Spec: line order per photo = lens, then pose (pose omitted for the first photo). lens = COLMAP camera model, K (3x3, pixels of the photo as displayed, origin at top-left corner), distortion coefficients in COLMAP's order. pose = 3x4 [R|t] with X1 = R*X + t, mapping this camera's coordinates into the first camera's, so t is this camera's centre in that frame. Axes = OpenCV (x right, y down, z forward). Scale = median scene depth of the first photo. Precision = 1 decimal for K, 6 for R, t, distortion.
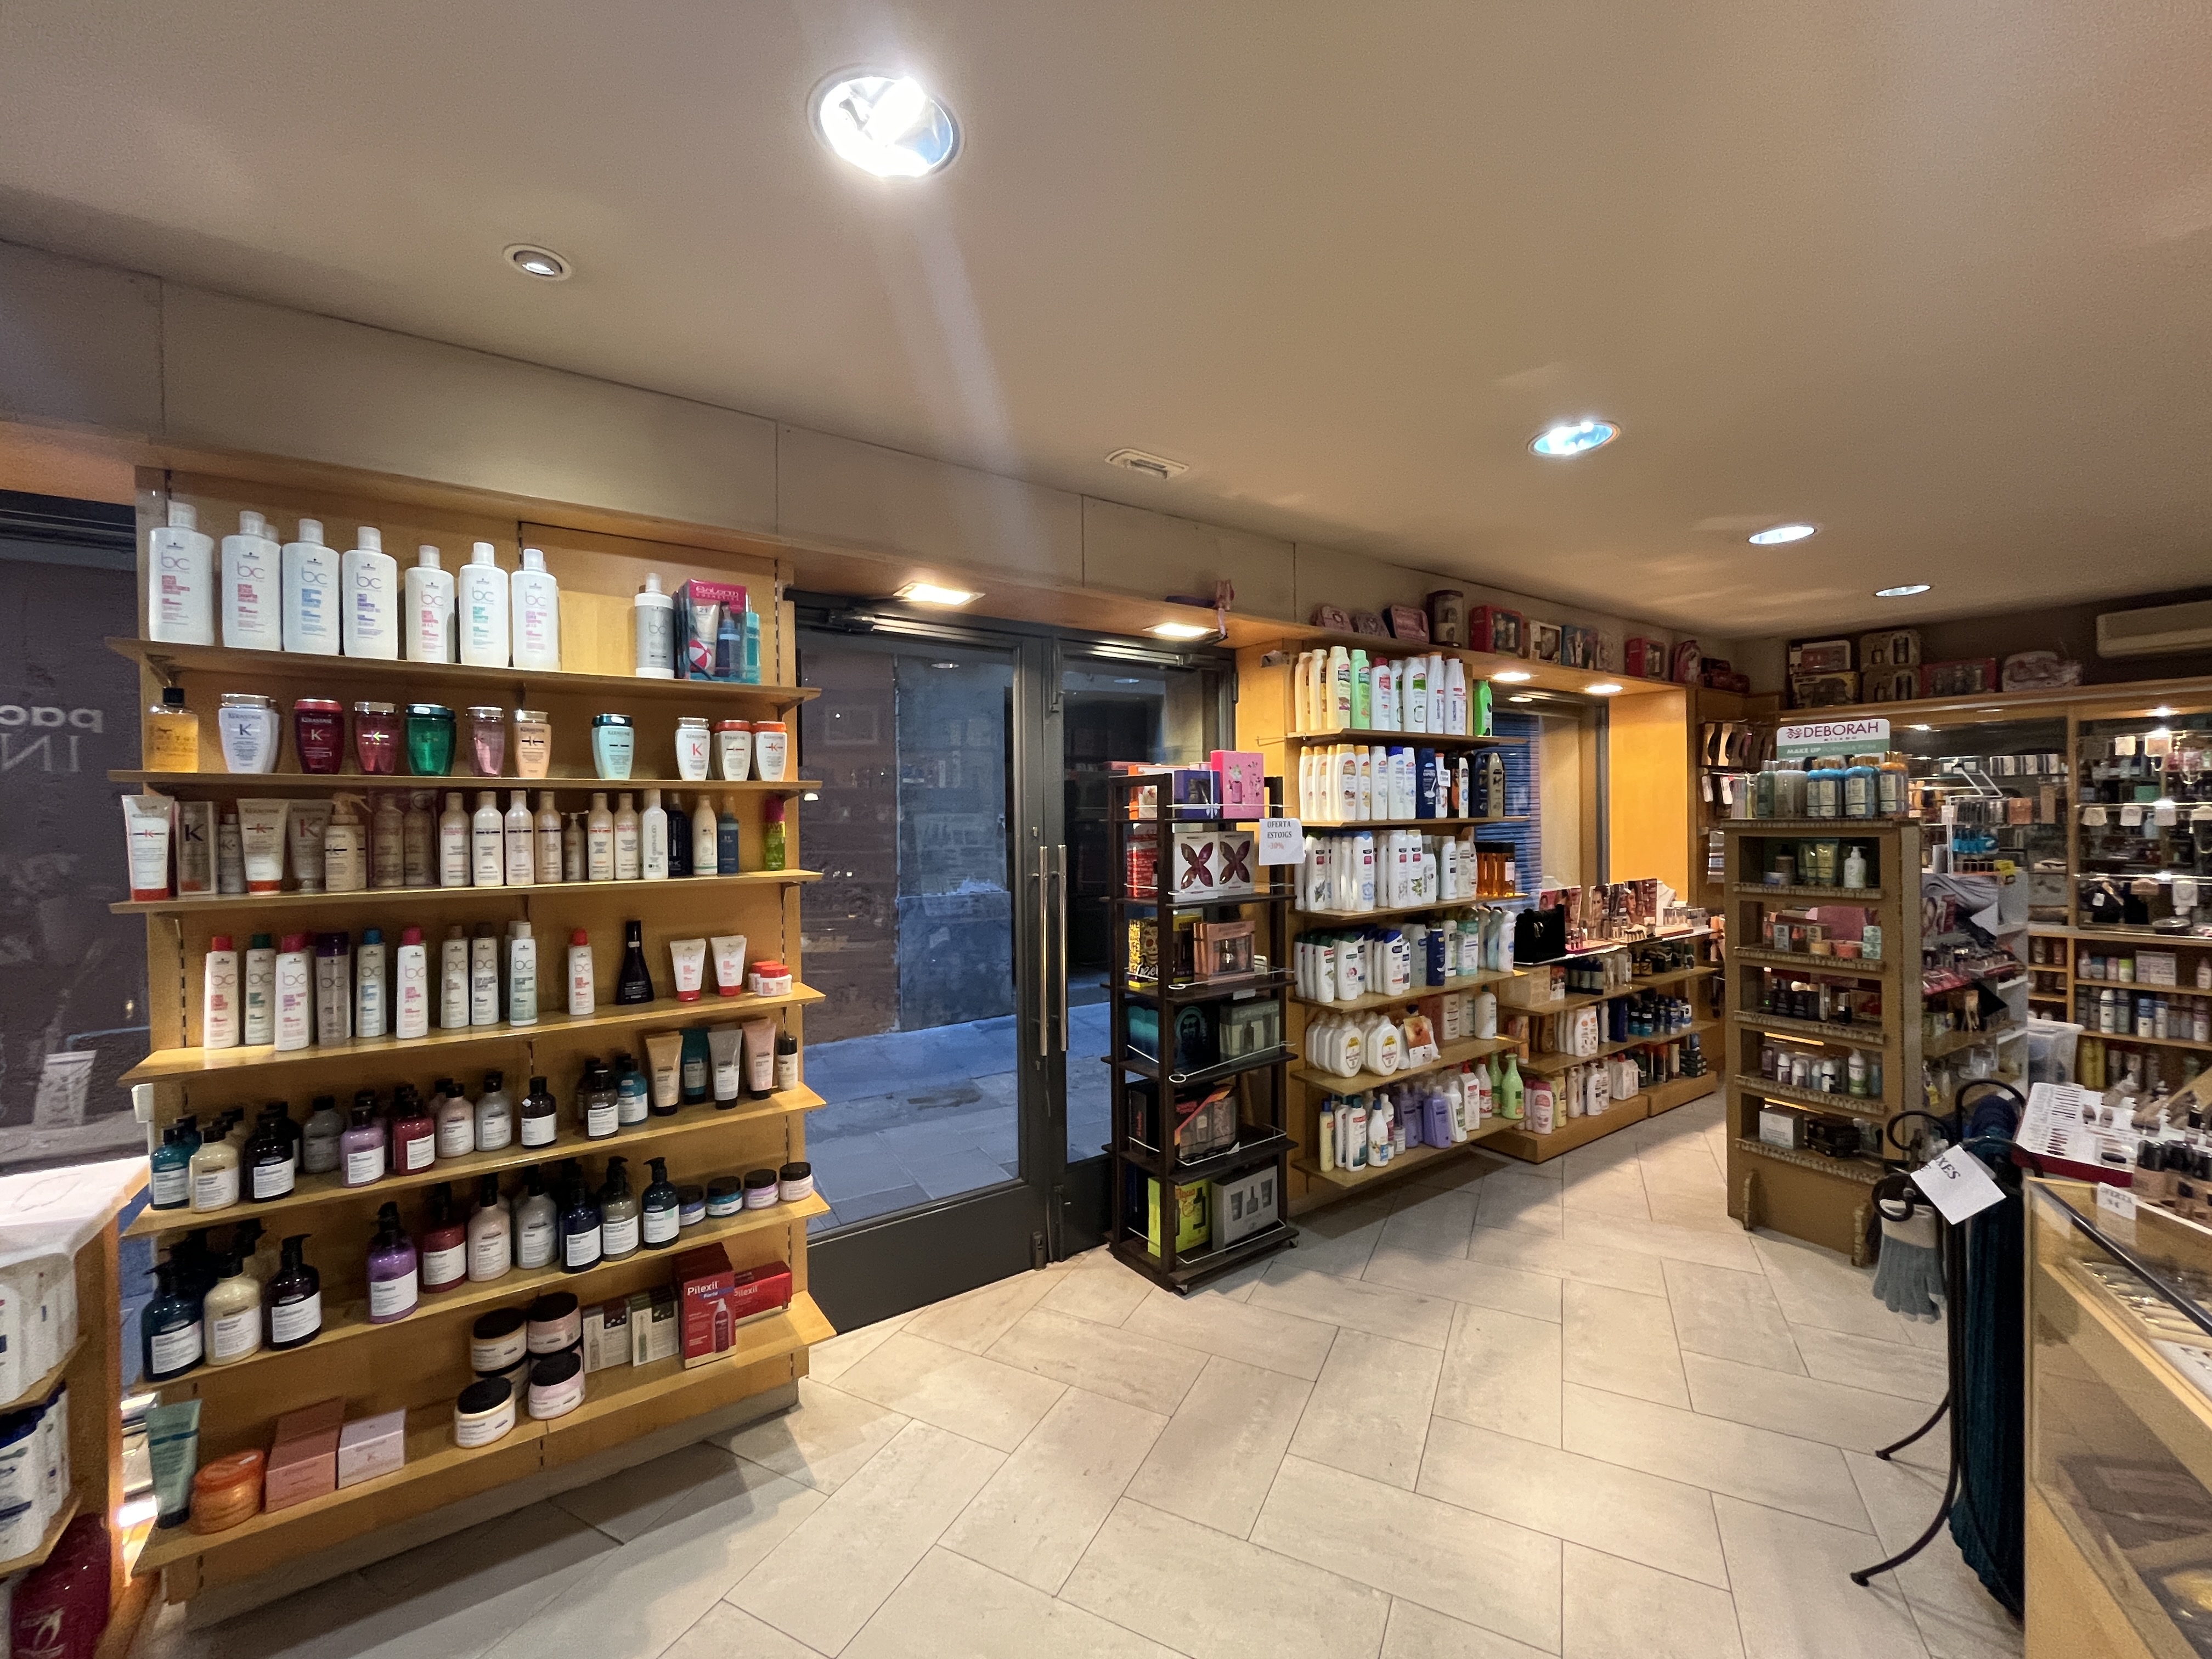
lens RADIAL K [[895.9, 0, 1100.4], [0, 895.9, 829.6], [0, 0, 1]] dist [-0.003200, 0.000123]
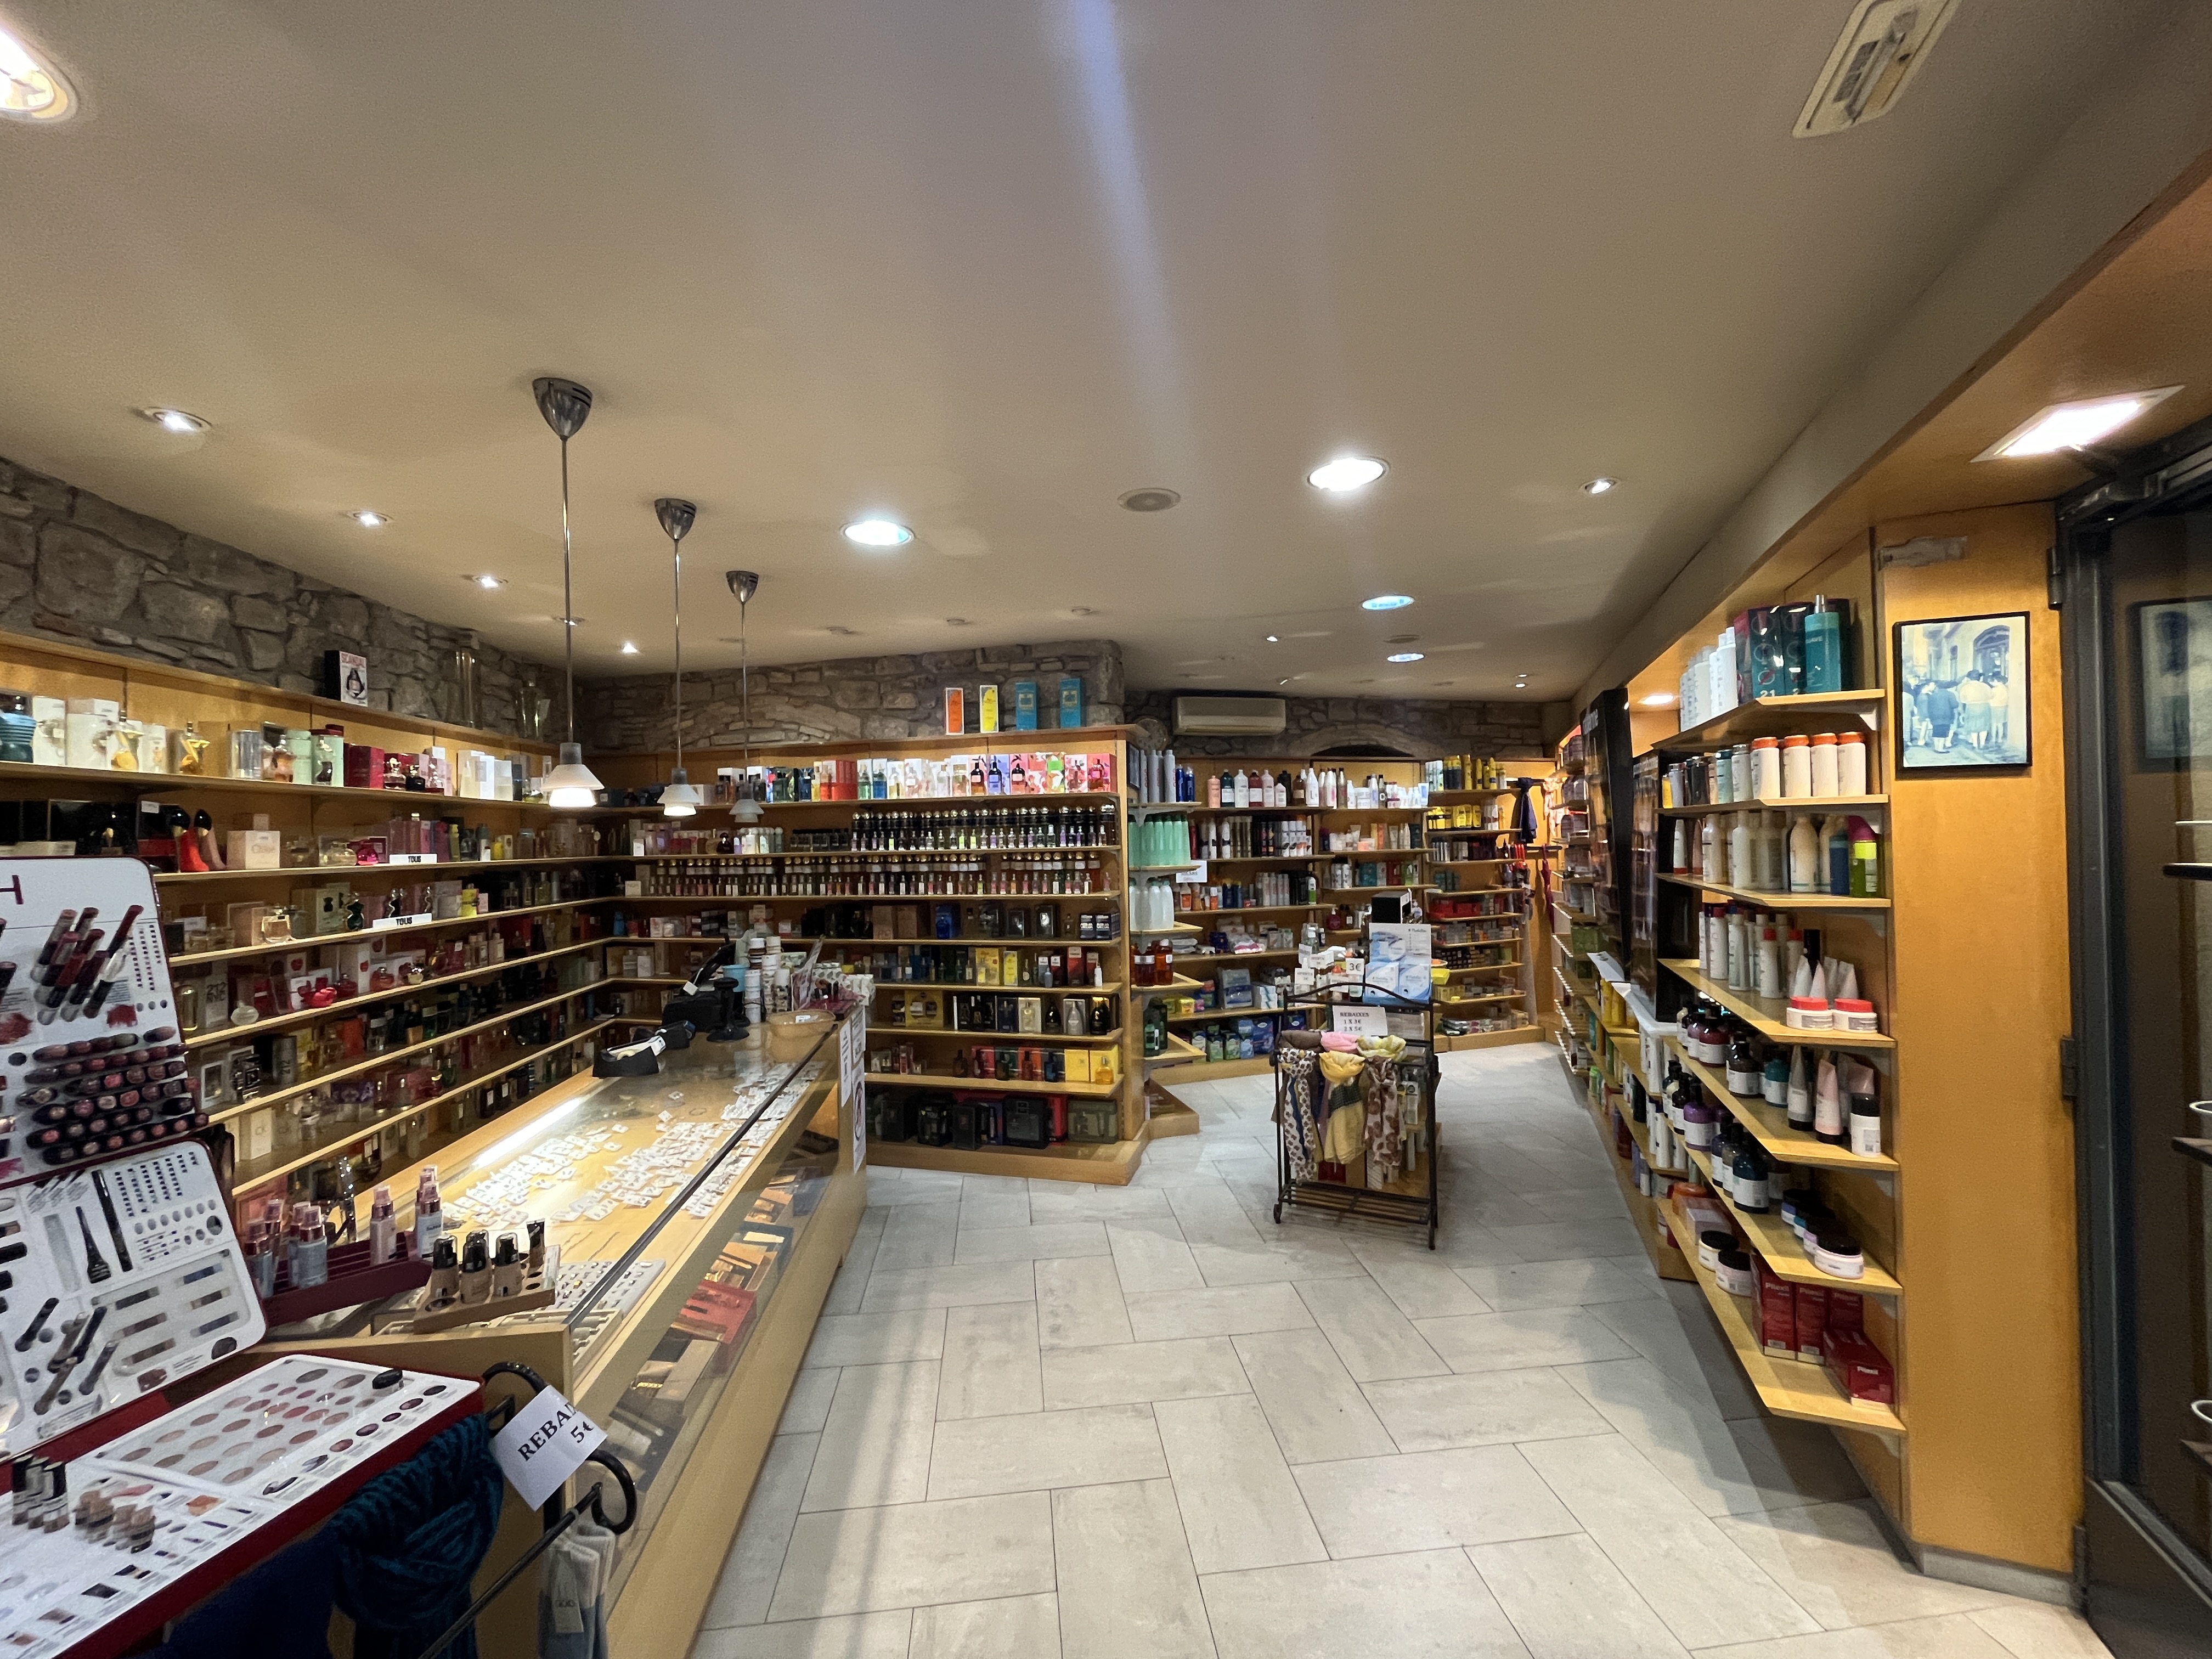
lens RADIAL K [[895.9, 0, 1103.2], [0, 895.9, 825.4], [0, 0, 1]] dist [-0.003200, 0.000123]
pose [[-0.831910, 0.023578, -0.554410, 0.688357], [0.024971, 0.999675, 0.005044, -0.043665], [0.554349, -0.009647, -0.832228, 1.266655]]
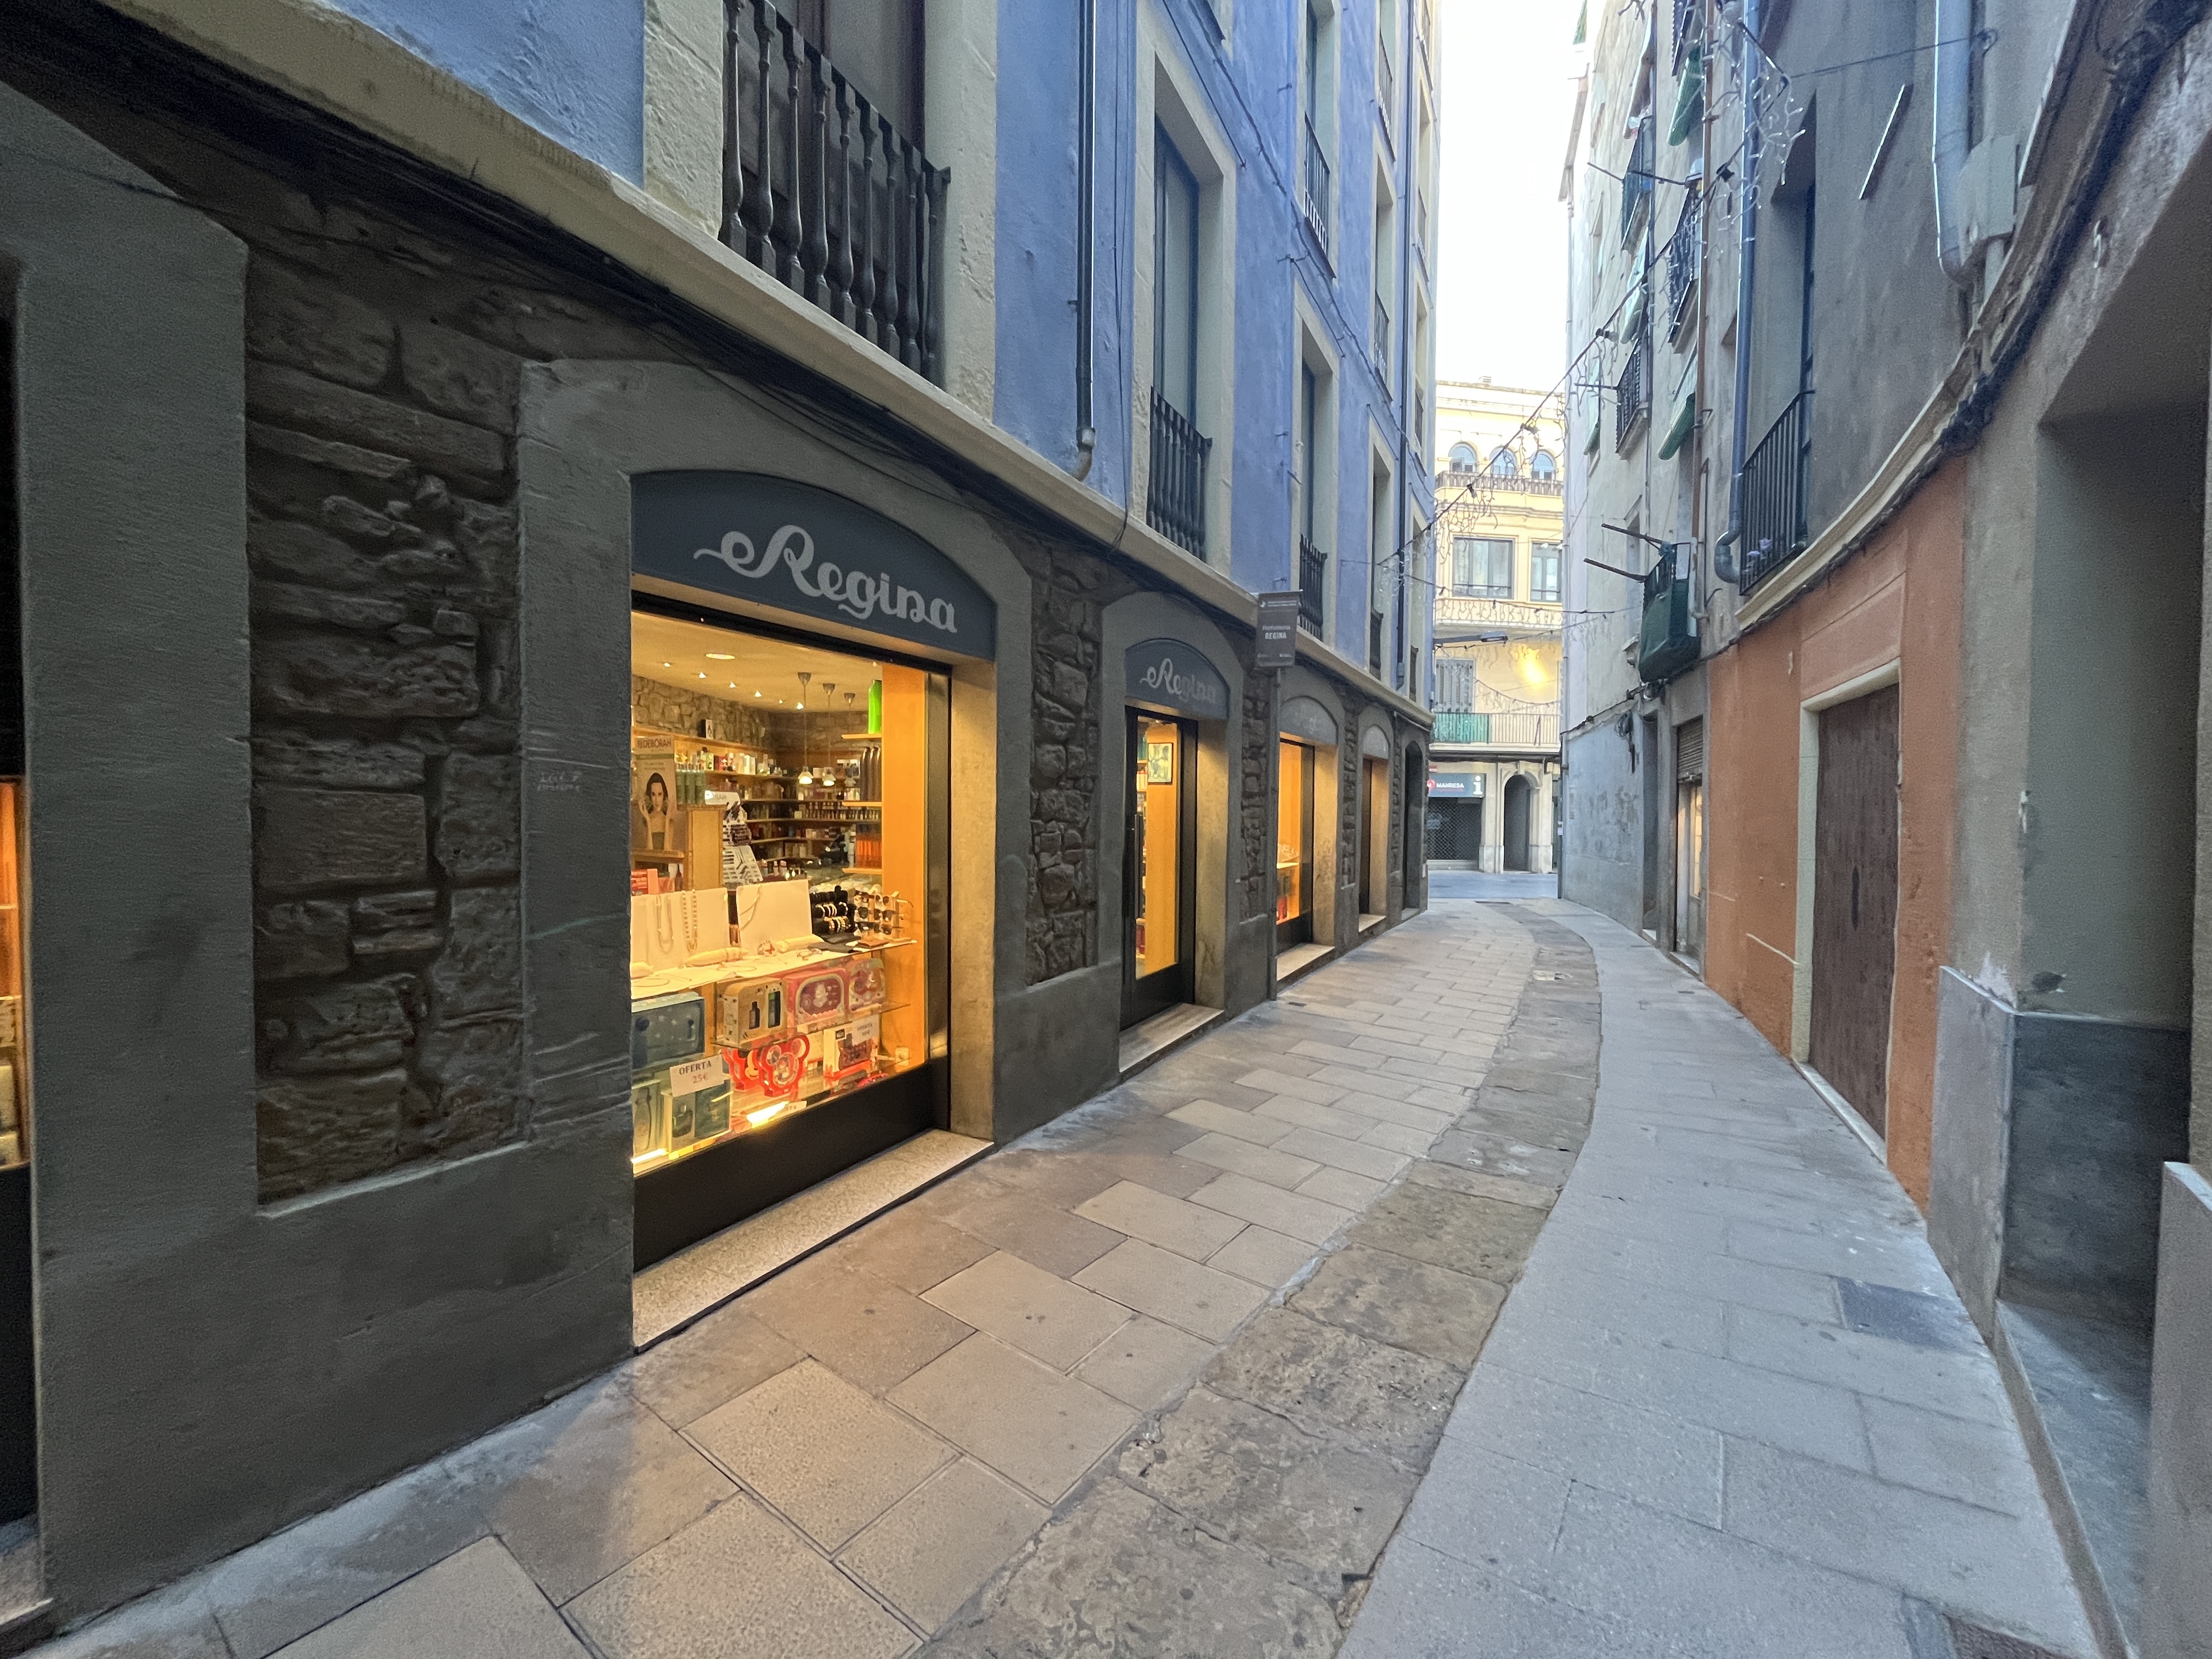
lens RADIAL K [[895.9, 0, 1104.2], [0, 895.9, 829.1], [0, 0, 1]] dist [-0.003200, 0.000123]
pose [[-0.884505, 0.020199, -0.466094, 1.172670], [-0.002141, 0.998876, 0.047351, -0.056899], [0.466526, 0.042880, -0.883467, 3.554095]]
